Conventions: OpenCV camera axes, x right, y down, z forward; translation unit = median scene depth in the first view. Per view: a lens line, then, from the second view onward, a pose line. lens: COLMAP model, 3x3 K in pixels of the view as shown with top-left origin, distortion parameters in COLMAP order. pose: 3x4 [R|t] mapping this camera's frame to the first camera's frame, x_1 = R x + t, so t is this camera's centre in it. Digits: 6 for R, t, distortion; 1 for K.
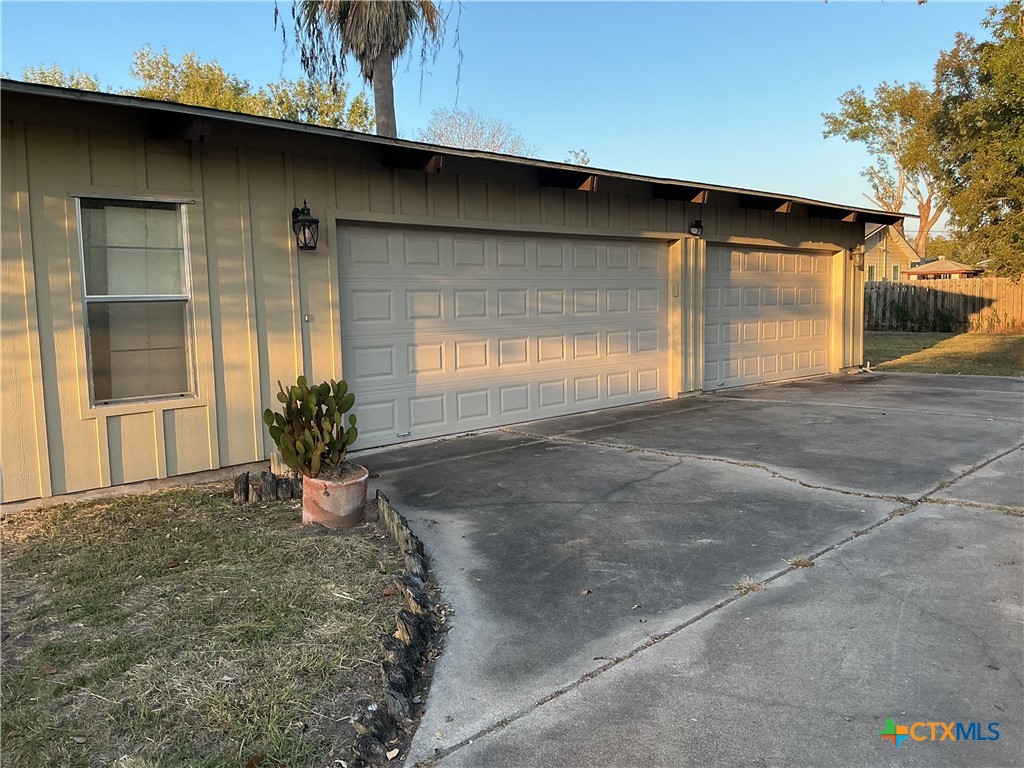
lens RADIAL K [[867.5, 0, 512.0], [0, 867.5, 384.0], [0, 0, 1]] dist [0.165965, -0.365758]
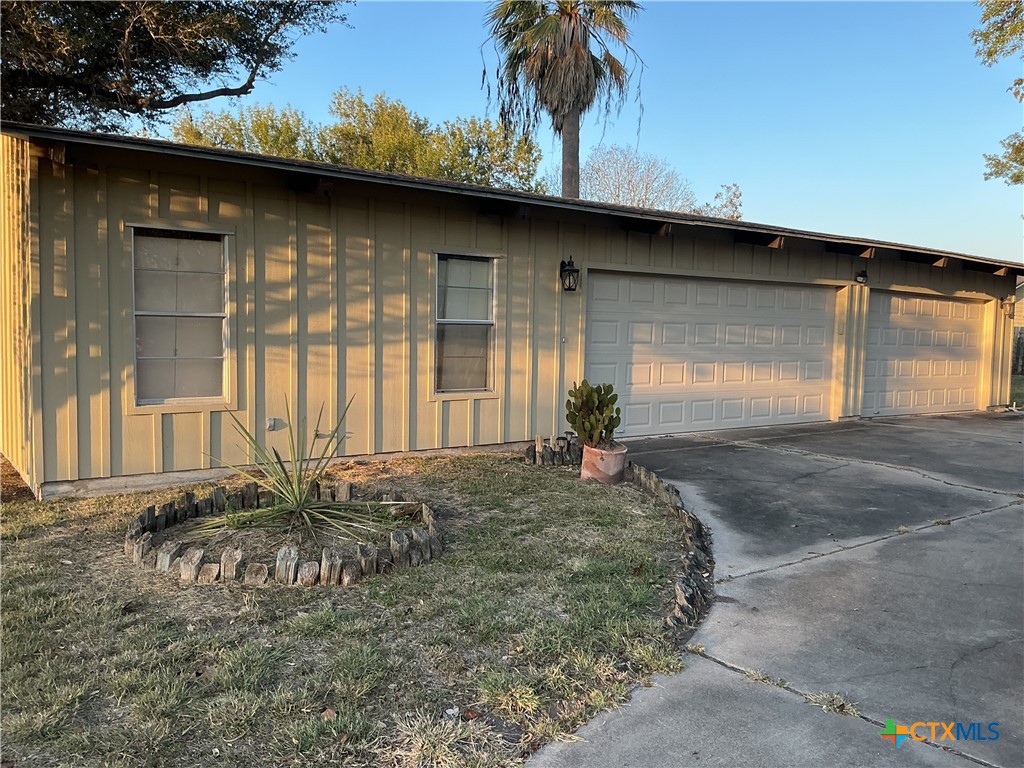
lens RADIAL K [[867.5, 0, 512.0], [0, 867.5, 384.0], [0, 0, 1]] dist [0.165965, -0.365758]
pose [[0.987785, 0.055272, -0.145691, -0.100130], [-0.059157, 0.997996, -0.022464, 0.025976], [0.144157, 0.030808, 0.989075, -0.319290]]
